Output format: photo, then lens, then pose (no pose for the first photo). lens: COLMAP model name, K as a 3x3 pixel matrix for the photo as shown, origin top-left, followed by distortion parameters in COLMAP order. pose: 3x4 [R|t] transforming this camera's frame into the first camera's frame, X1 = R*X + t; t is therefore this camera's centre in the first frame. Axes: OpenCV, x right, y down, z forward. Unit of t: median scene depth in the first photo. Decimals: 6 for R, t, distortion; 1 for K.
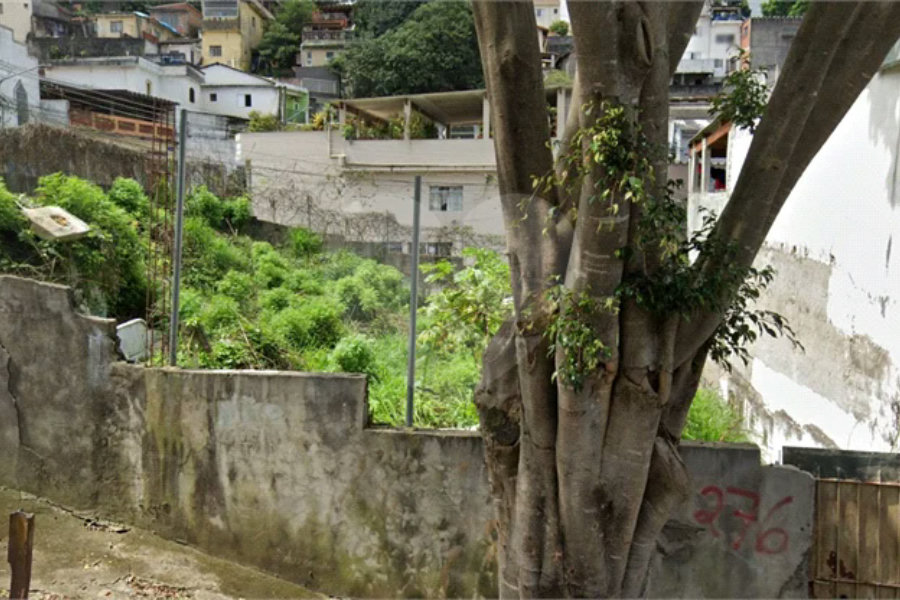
lens RADIAL K [[875.2, 0, 427.6], [0, 875.2, 300.6], [0, 0, 1]] dist [0.001229, -0.013914]
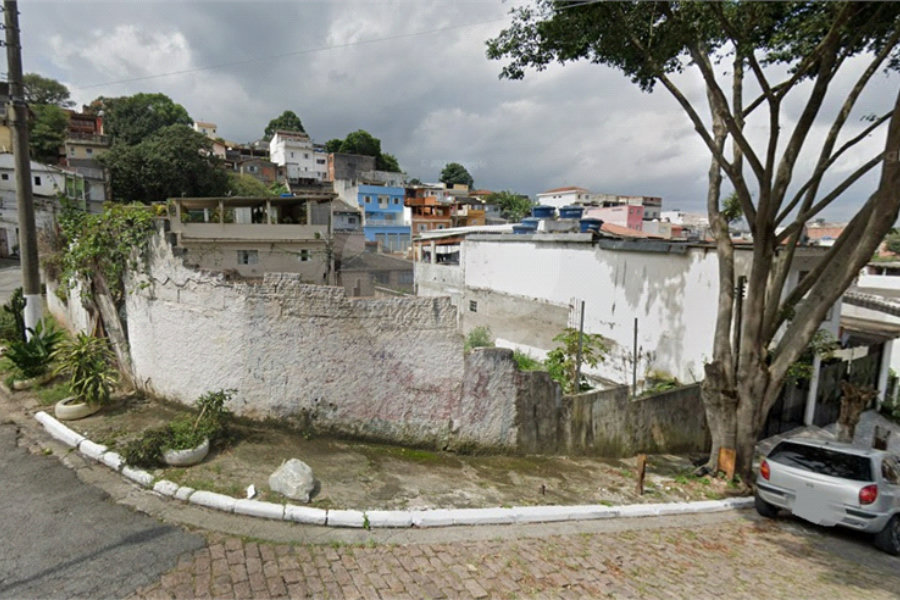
lens RADIAL K [[462.1, 0, 450.0], [0, 462.1, 300.0], [0, 0, 1]] dist [-0.013802, -0.000386]
pose [[0.792215, -0.071975, 0.605982, -1.420121], [0.058436, 0.997404, 0.042072, -0.291509], [-0.607437, 0.002081, 0.794365, 0.097676]]
